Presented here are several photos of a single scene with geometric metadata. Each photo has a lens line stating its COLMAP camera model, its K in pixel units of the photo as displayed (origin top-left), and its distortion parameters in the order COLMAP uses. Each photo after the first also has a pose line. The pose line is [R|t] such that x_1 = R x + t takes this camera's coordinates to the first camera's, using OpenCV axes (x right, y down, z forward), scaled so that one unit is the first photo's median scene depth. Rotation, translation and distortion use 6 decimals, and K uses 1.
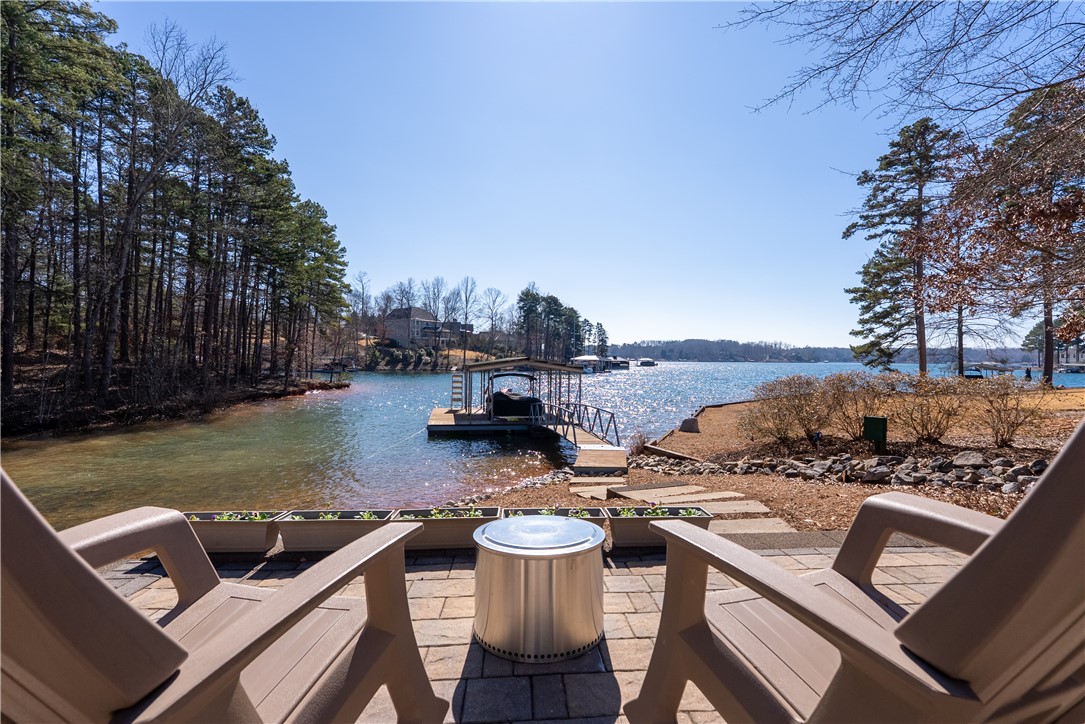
lens RADIAL K [[491.2, 0, 543.4], [0, 491.2, 362.9], [0, 0, 1]] dist [-0.003533, -0.000815]
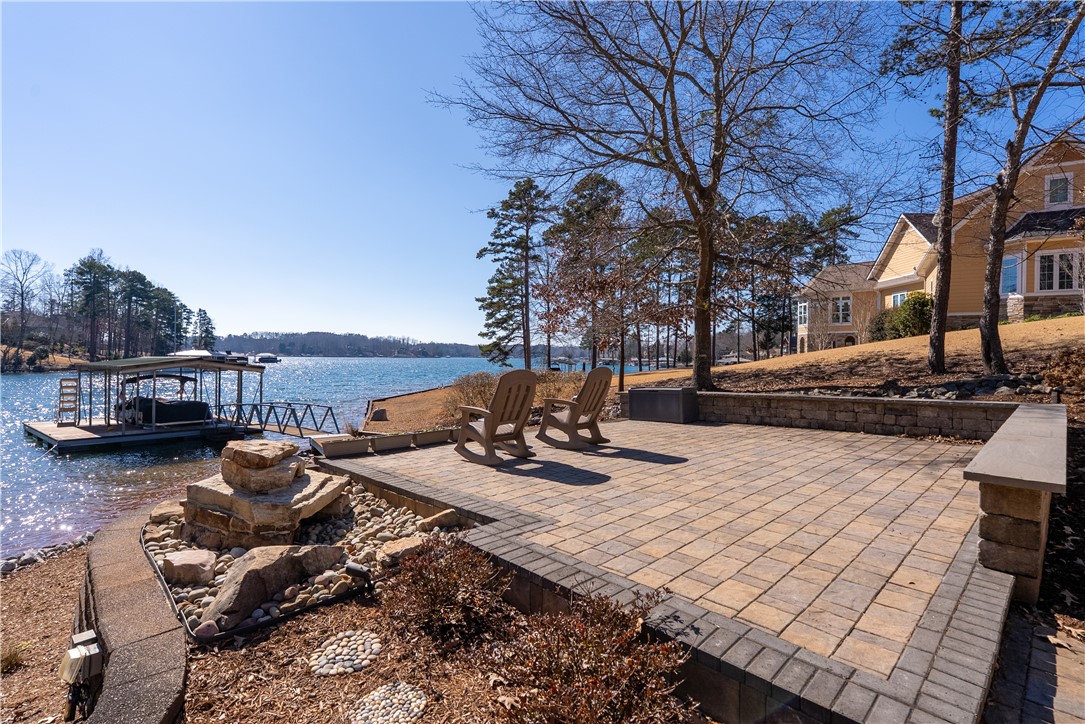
lens RADIAL K [[520.5, 0, 544.7], [0, 520.5, 363.0], [0, 0, 1]] dist [0.001509, 0.000774]
pose [[0.760309, -0.009490, 0.649492, -0.091515], [0.003318, 0.999937, 0.010726, -0.004120], [-0.649553, -0.006000, 0.760293, -0.087371]]
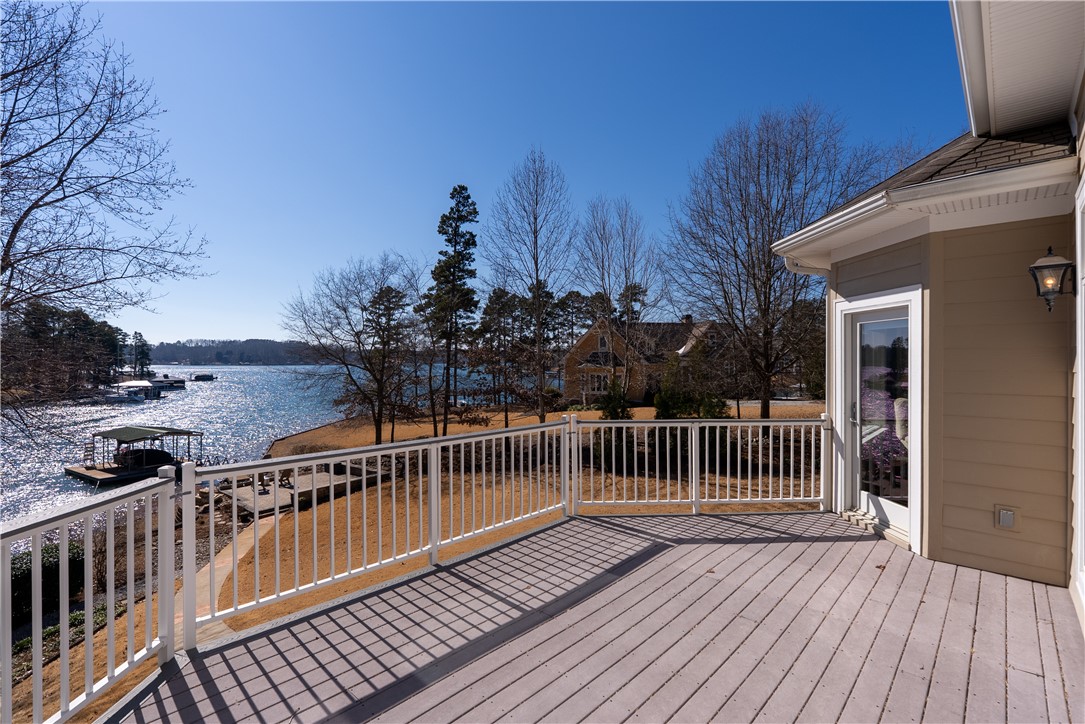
lens RADIAL K [[491.2, 0, 546.5], [0, 491.2, 357.8], [0, 0, 1]] dist [-0.003533, -0.000815]
pose [[0.675368, 0.001101, 0.737480, -0.217307], [0.009635, 0.999900, -0.010316, -0.129112], [-0.737418, 0.014073, 0.675290, -0.644264]]
